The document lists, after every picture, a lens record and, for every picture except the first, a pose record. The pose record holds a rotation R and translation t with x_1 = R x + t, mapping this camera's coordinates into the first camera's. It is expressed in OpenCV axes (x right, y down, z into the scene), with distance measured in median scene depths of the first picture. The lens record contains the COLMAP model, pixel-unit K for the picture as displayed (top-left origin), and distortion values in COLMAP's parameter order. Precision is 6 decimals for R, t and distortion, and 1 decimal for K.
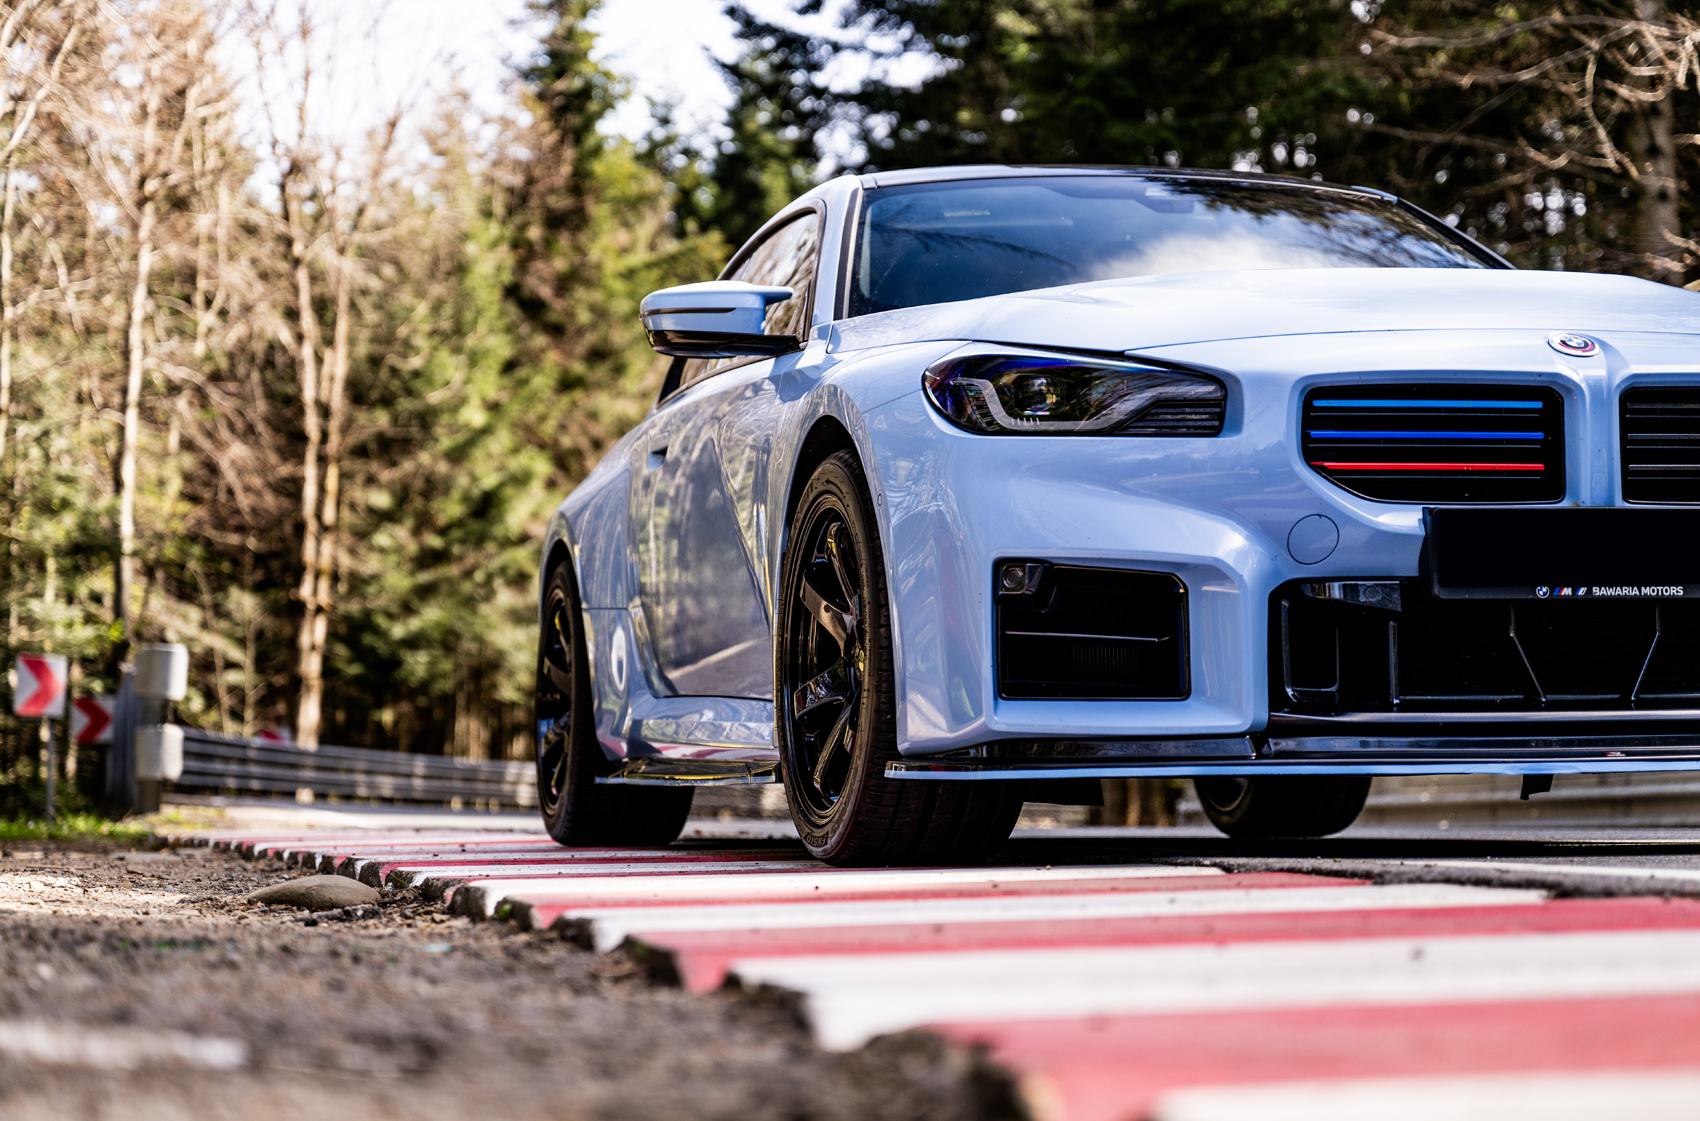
lens RADIAL K [[4733.1, 0, 850.0], [0, 4733.1, 560.5], [0, 0, 1]] dist [0.073808, -0.110499]
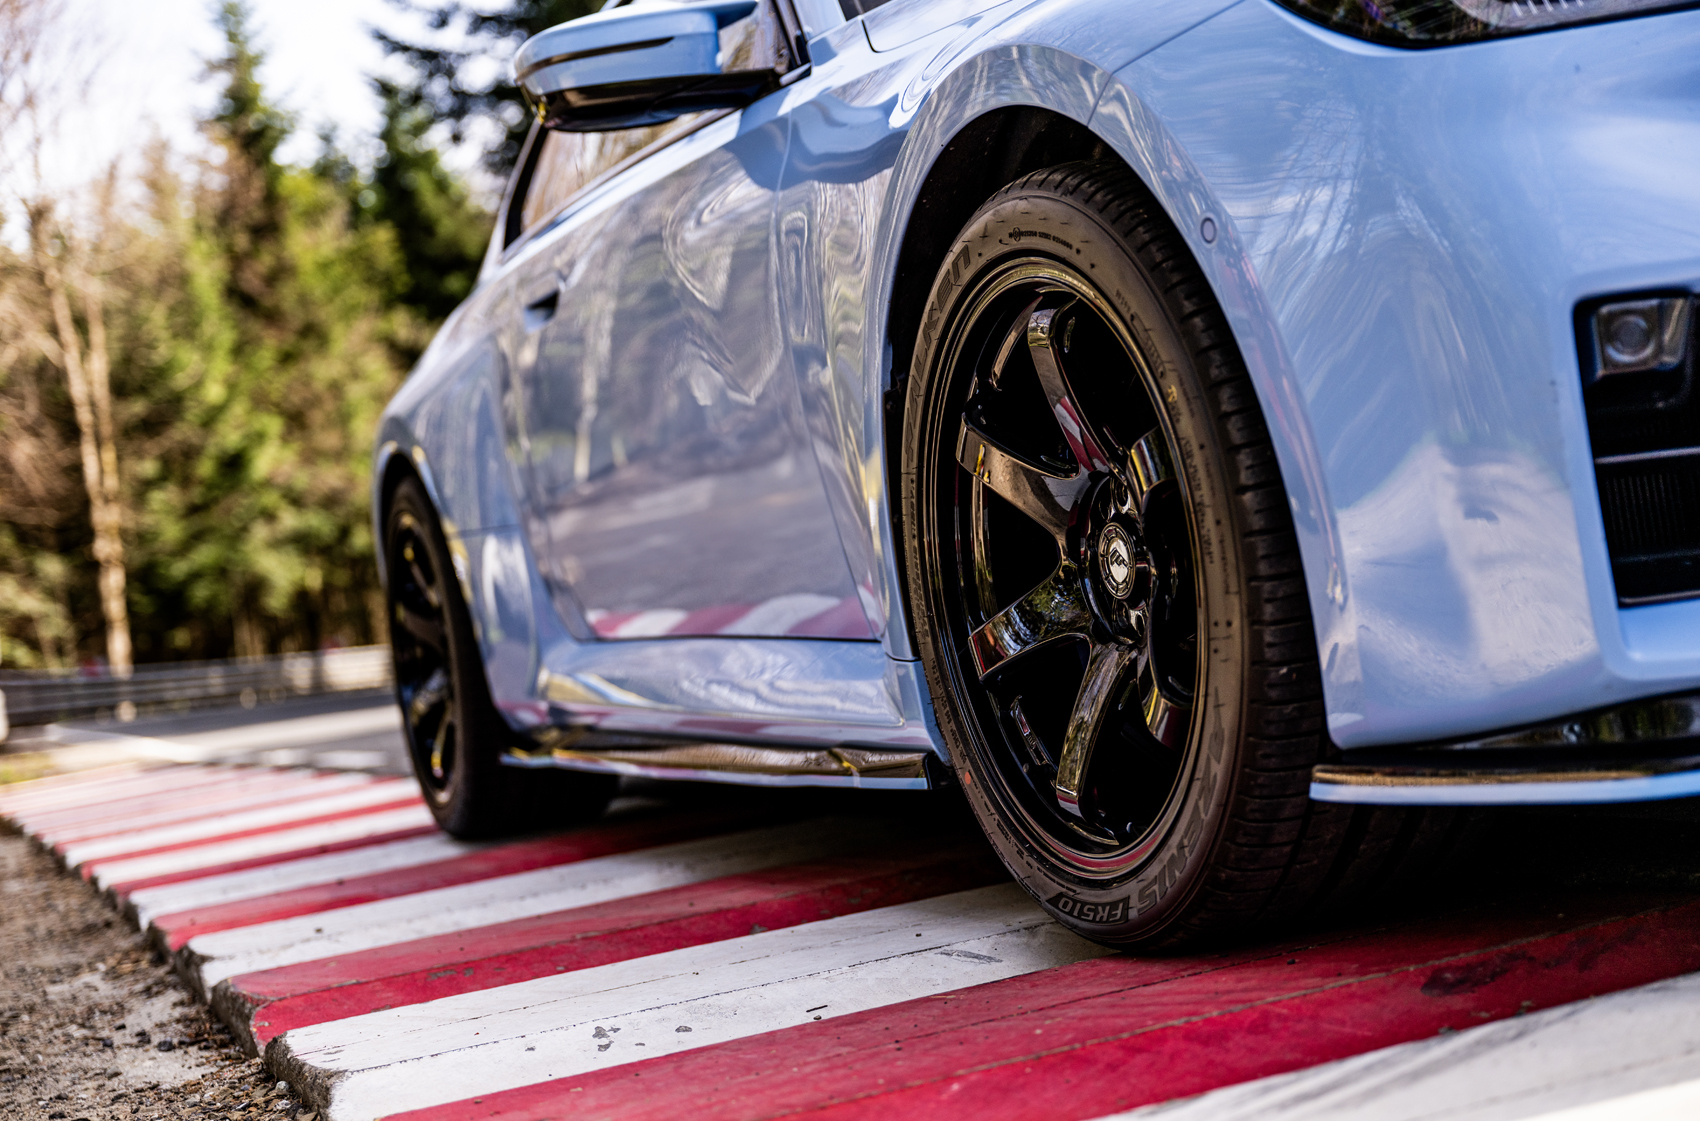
lens RADIAL K [[3294.7, 0, 849.0], [0, 3294.7, 606.4], [0, 0, 1]] dist [0.003342, 1.998119]
pose [[0.984323, -0.144172, 0.101598, -0.012589], [0.139057, 0.988712, 0.055783, 0.000242], [-0.108494, -0.040780, 0.993260, 0.121475]]
